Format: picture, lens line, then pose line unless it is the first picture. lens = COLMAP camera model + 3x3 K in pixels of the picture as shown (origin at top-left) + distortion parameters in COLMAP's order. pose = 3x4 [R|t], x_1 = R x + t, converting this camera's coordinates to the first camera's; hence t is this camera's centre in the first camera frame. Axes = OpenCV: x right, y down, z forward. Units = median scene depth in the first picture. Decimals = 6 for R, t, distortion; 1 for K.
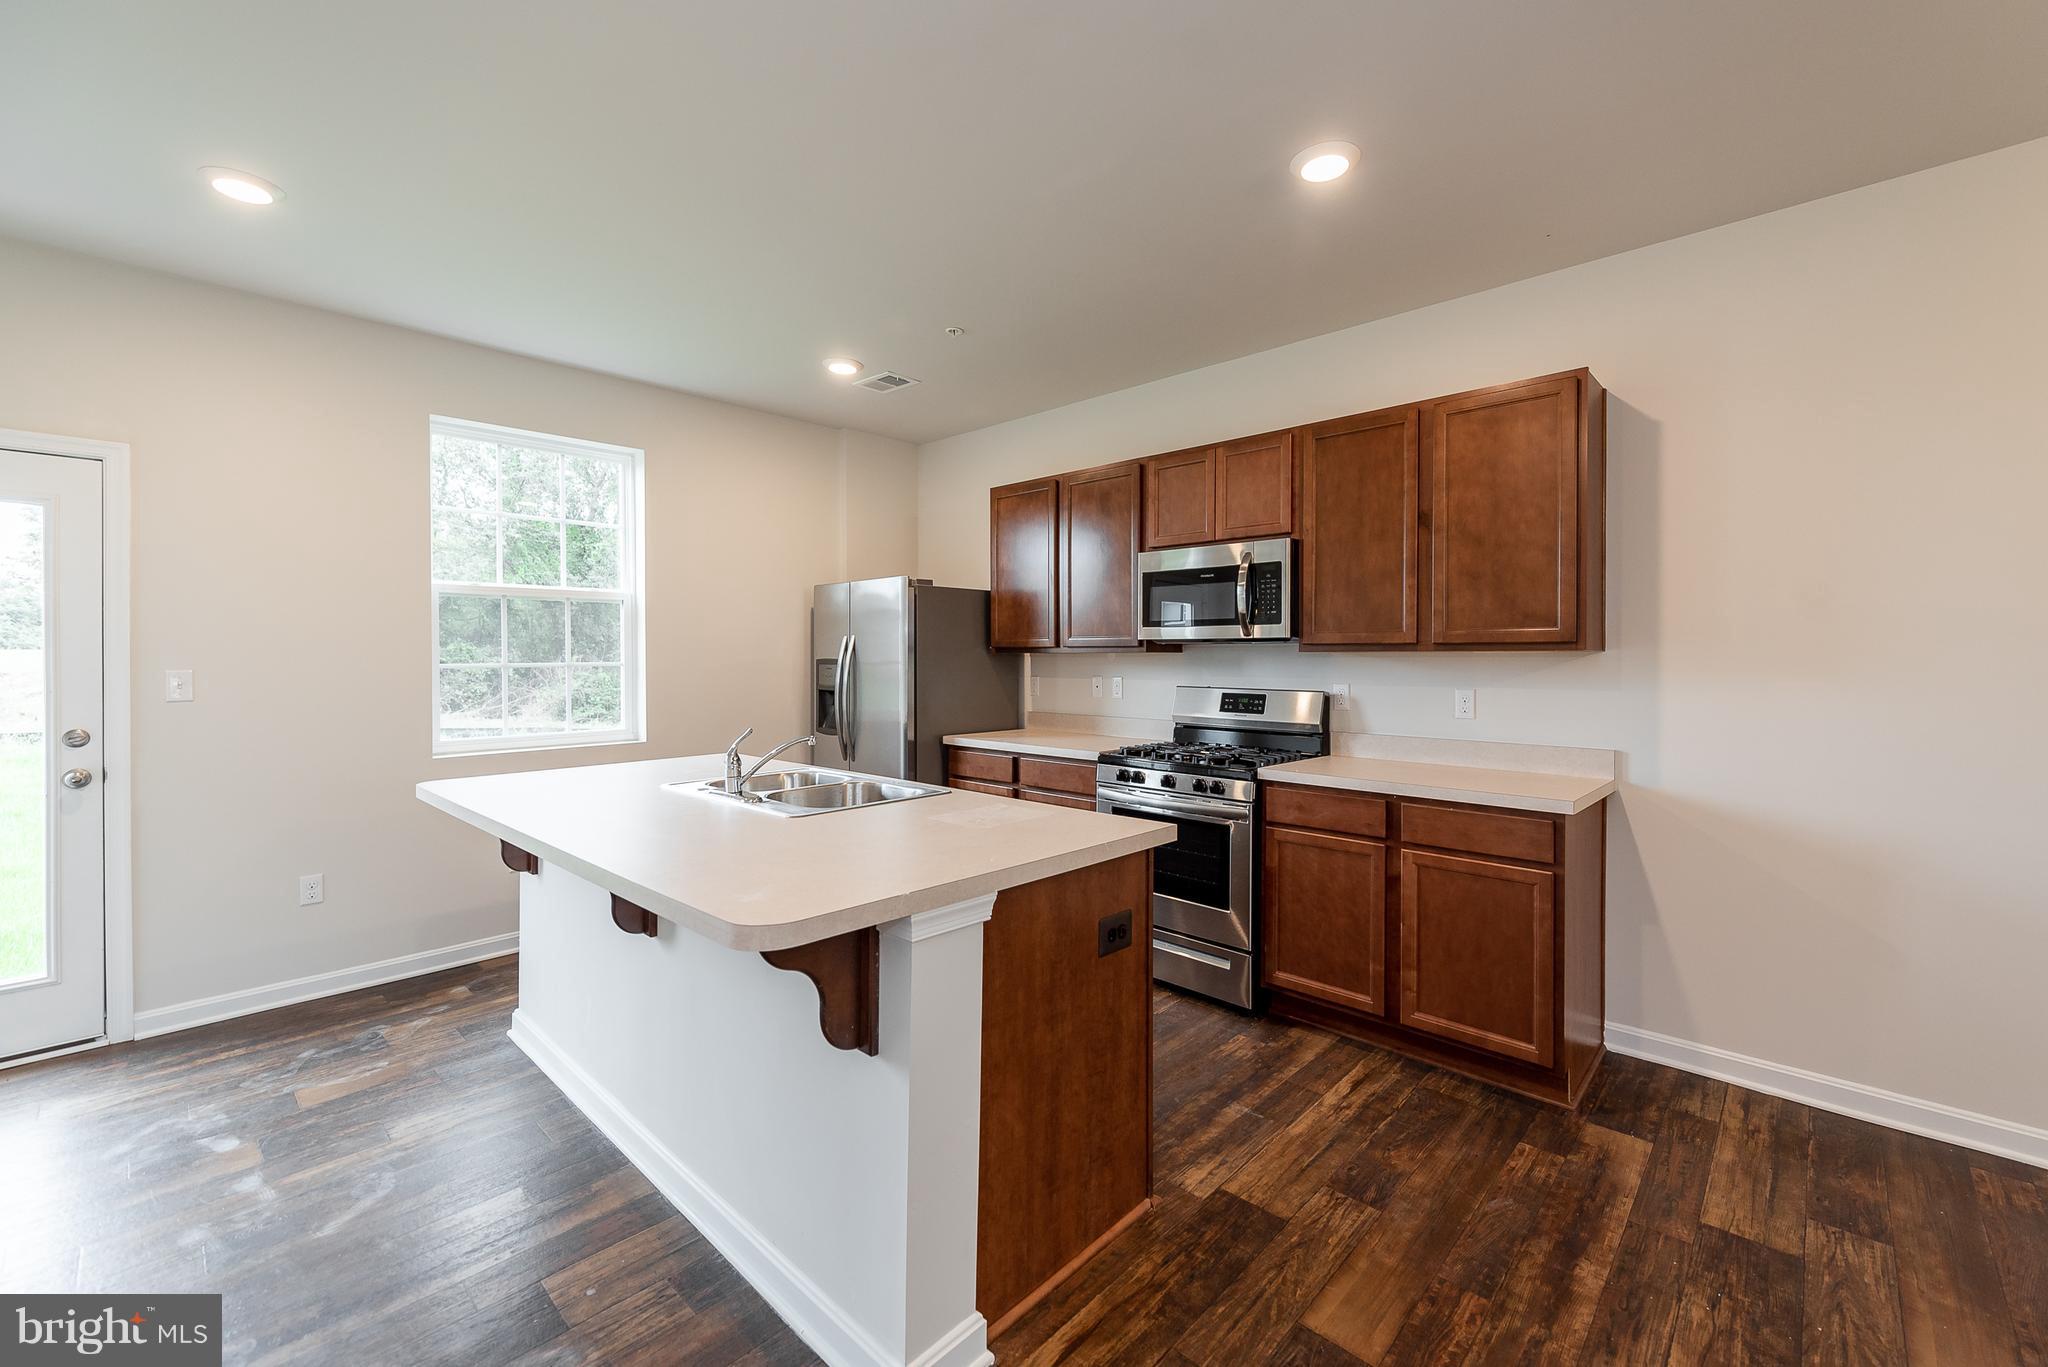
lens RADIAL K [[841.4, 0, 1084.8], [0, 841.4, 660.4], [0, 0, 1]] dist [0.009895, -0.003977]
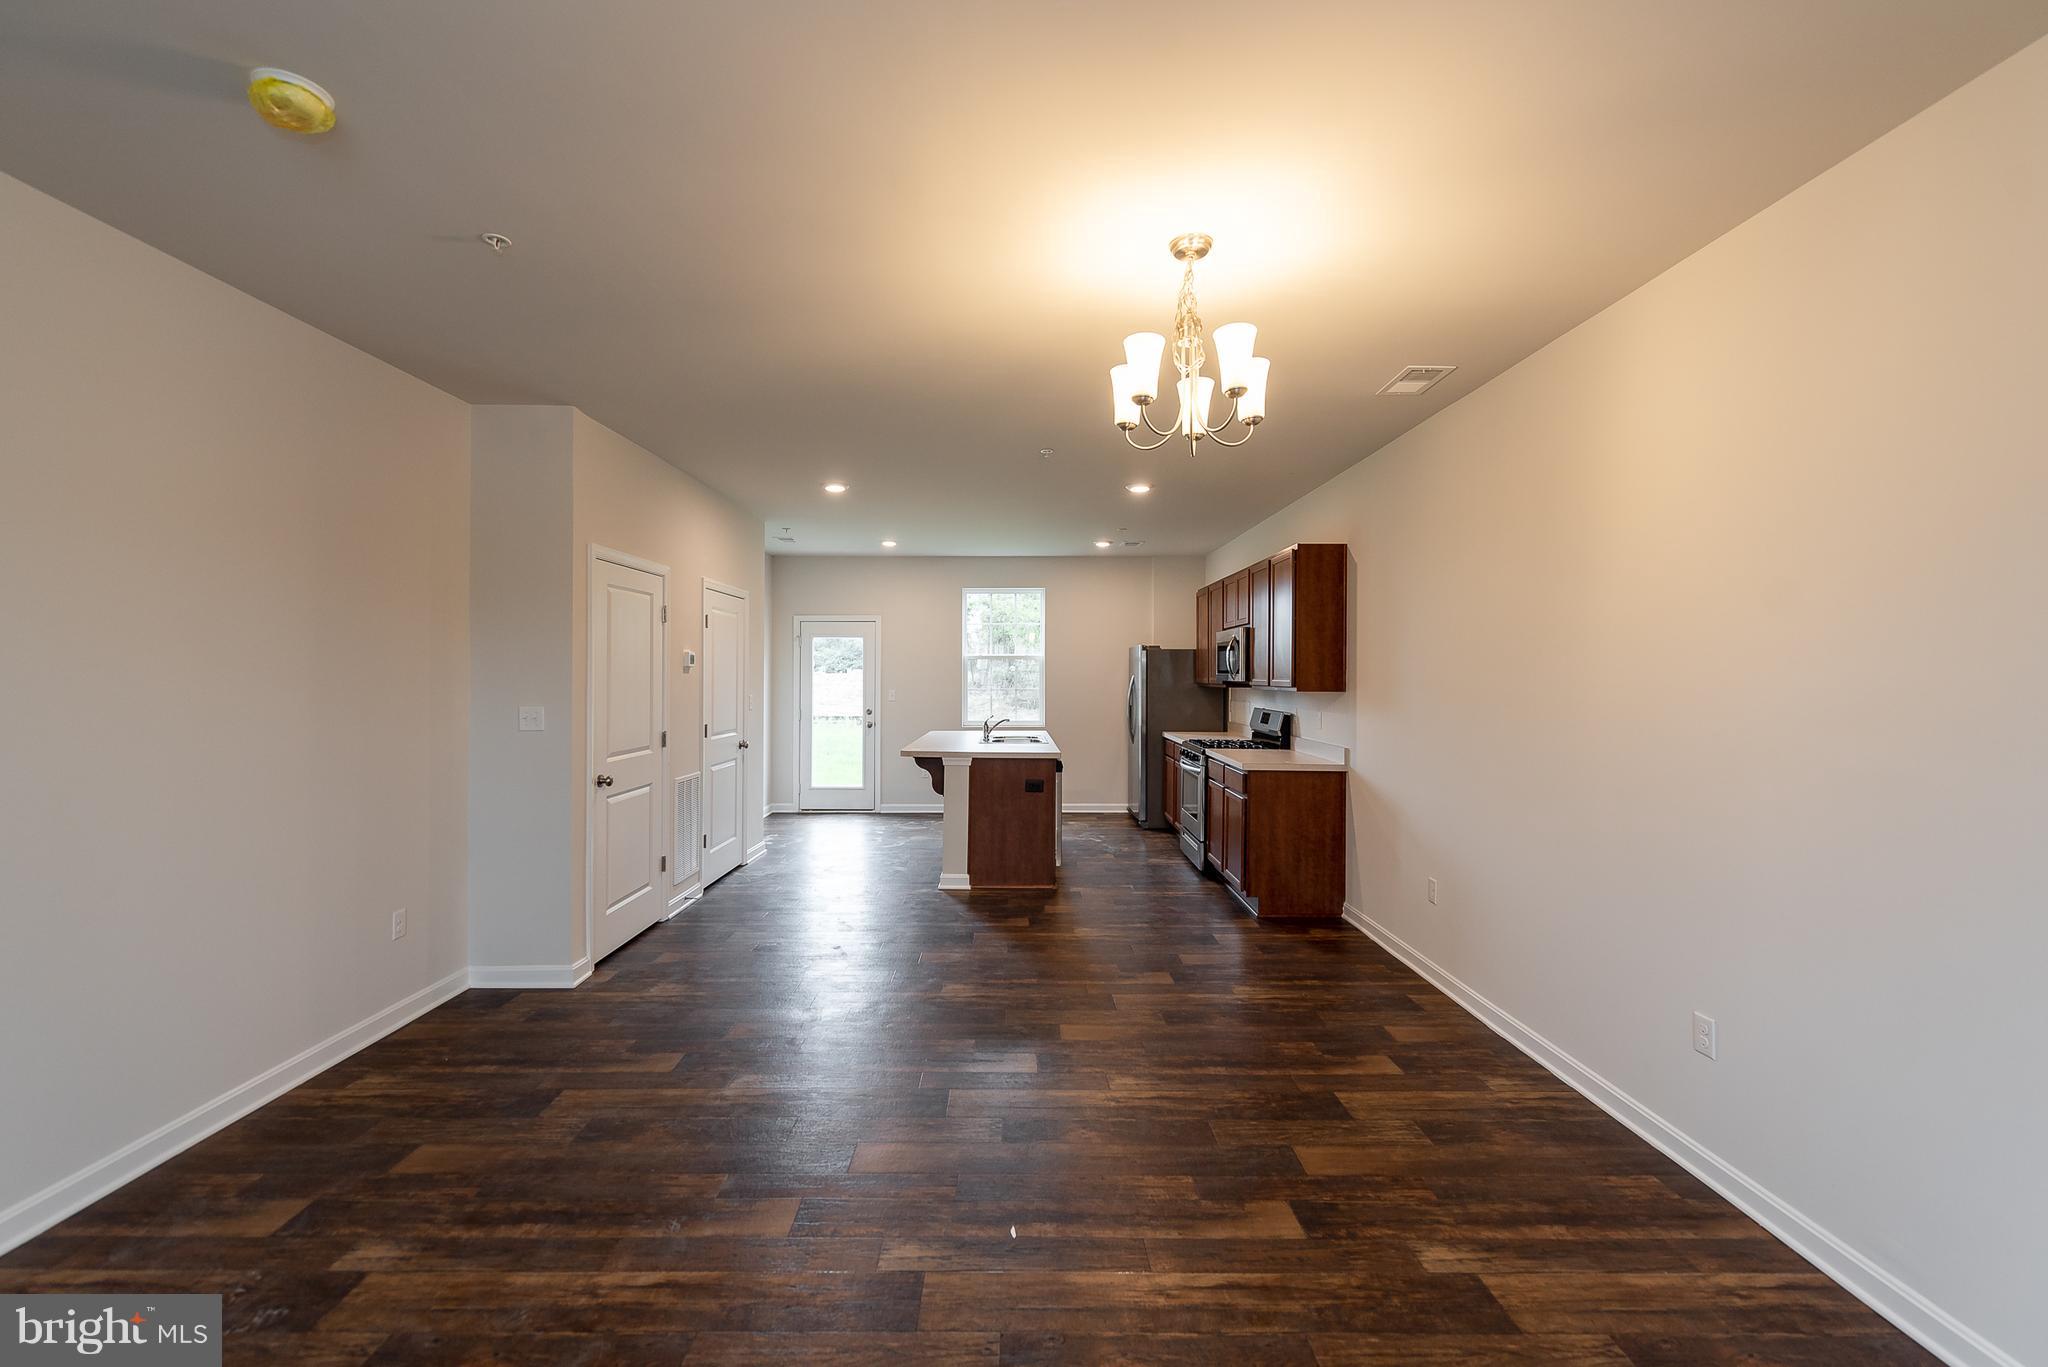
lens RADIAL K [[841.4, 0, 1013.6], [0, 841.4, 674.9], [0, 0, 1]] dist [0.009895, -0.003977]
pose [[0.676077, 0.001586, -0.736829, 1.594179], [-0.008602, 0.999947, -0.005740, -0.032955], [0.736781, 0.010219, 0.676054, -0.769285]]
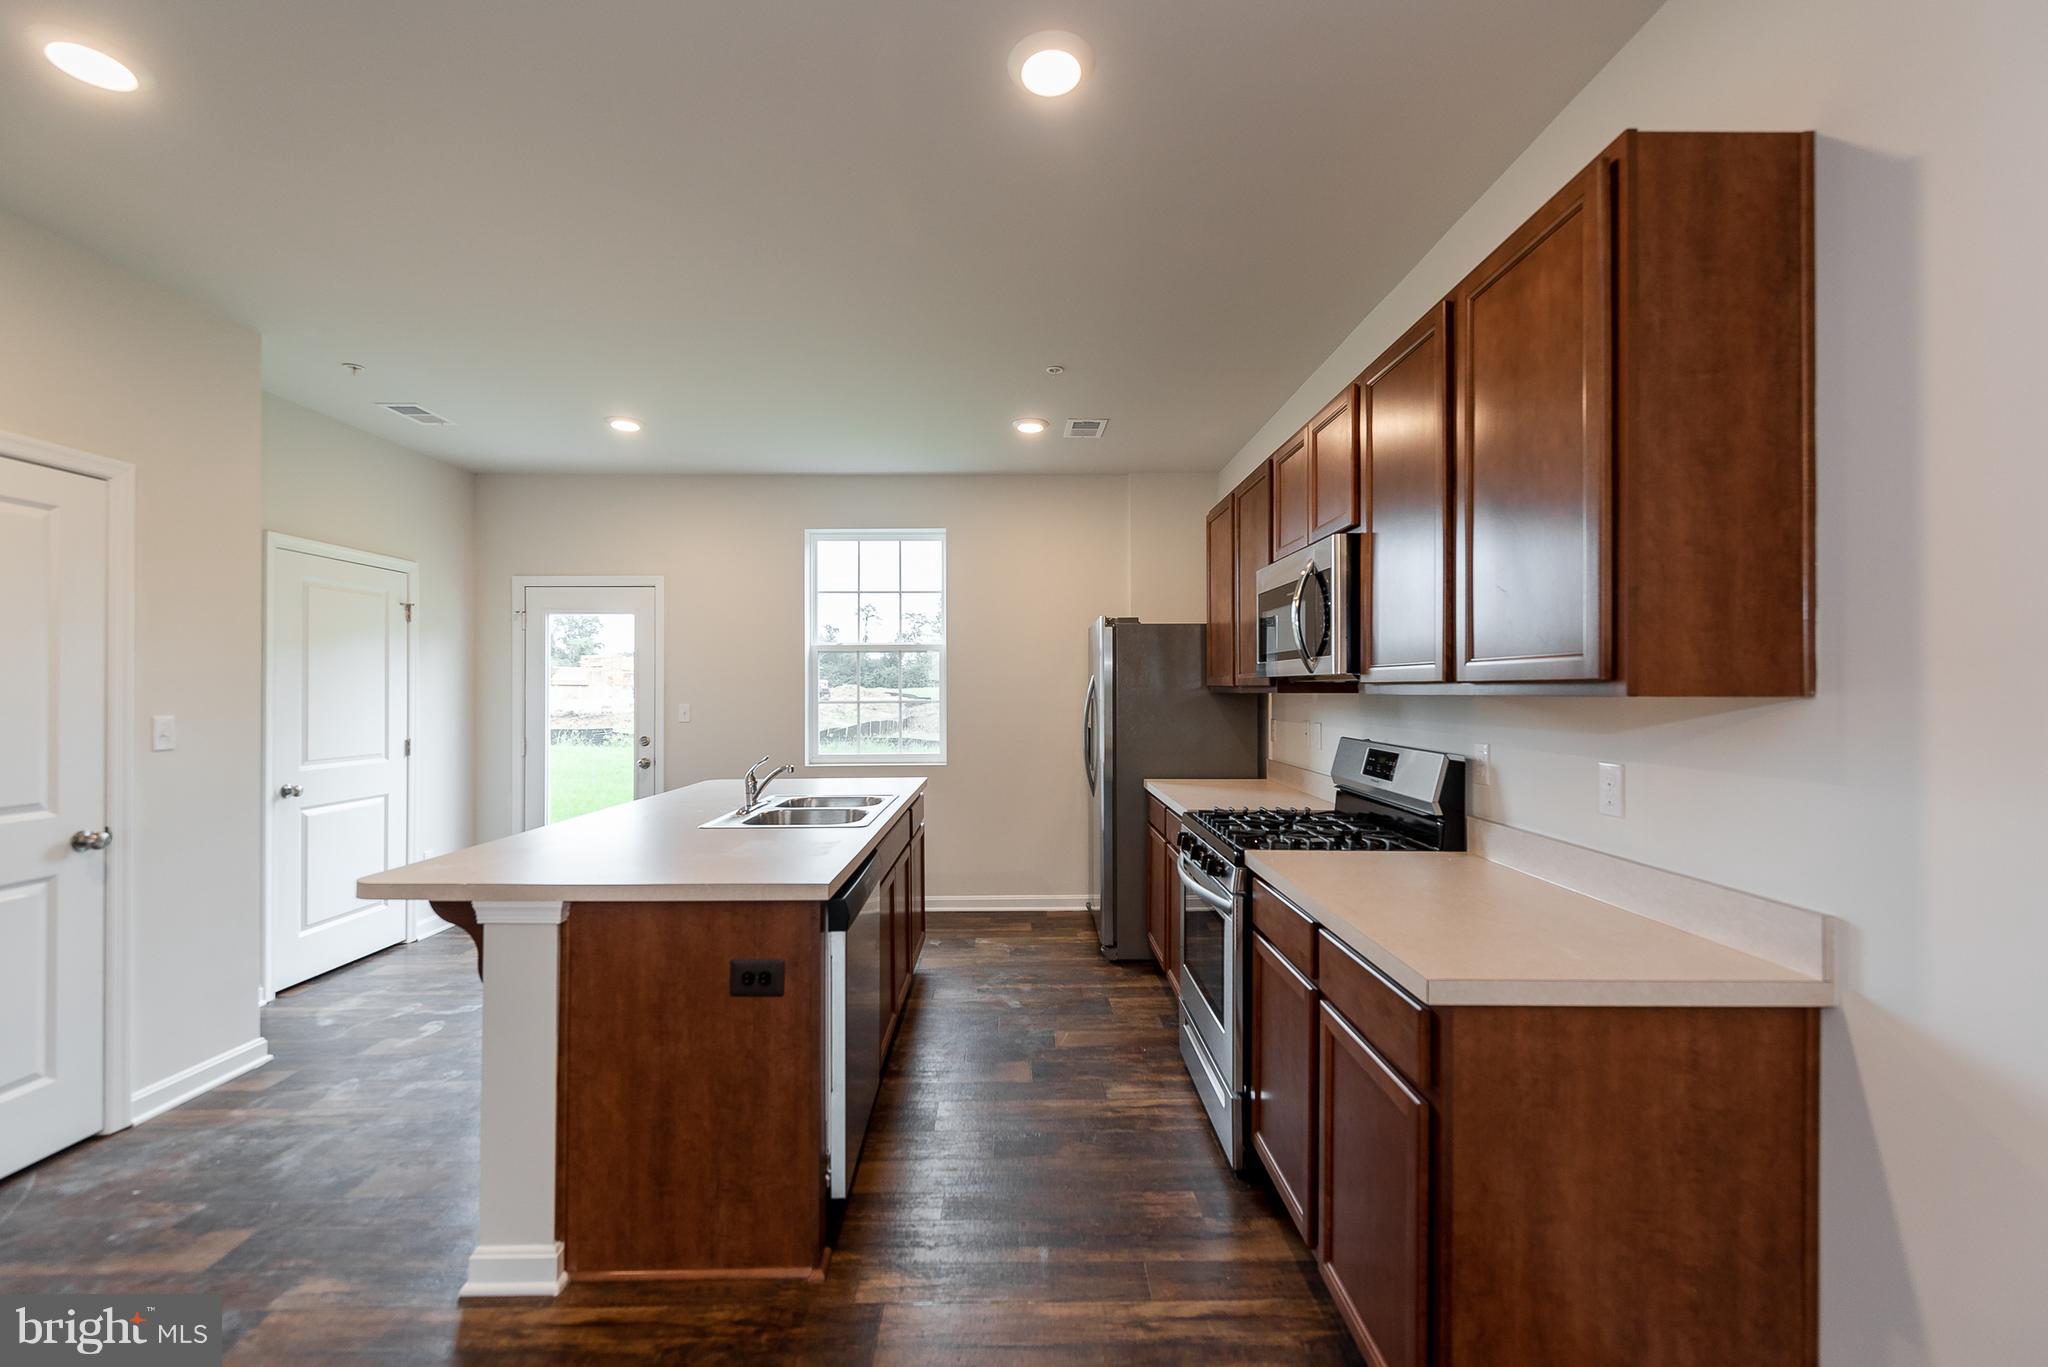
lens RADIAL K [[841.4, 0, 1005.0], [0, 841.4, 690.1], [0, 0, 1]] dist [0.009895, -0.003977]
pose [[0.673037, -0.000687, -0.739608, 0.731184], [-0.003299, 0.999987, -0.003931, -0.012788], [0.739601, 0.005086, 0.673026, 0.402071]]
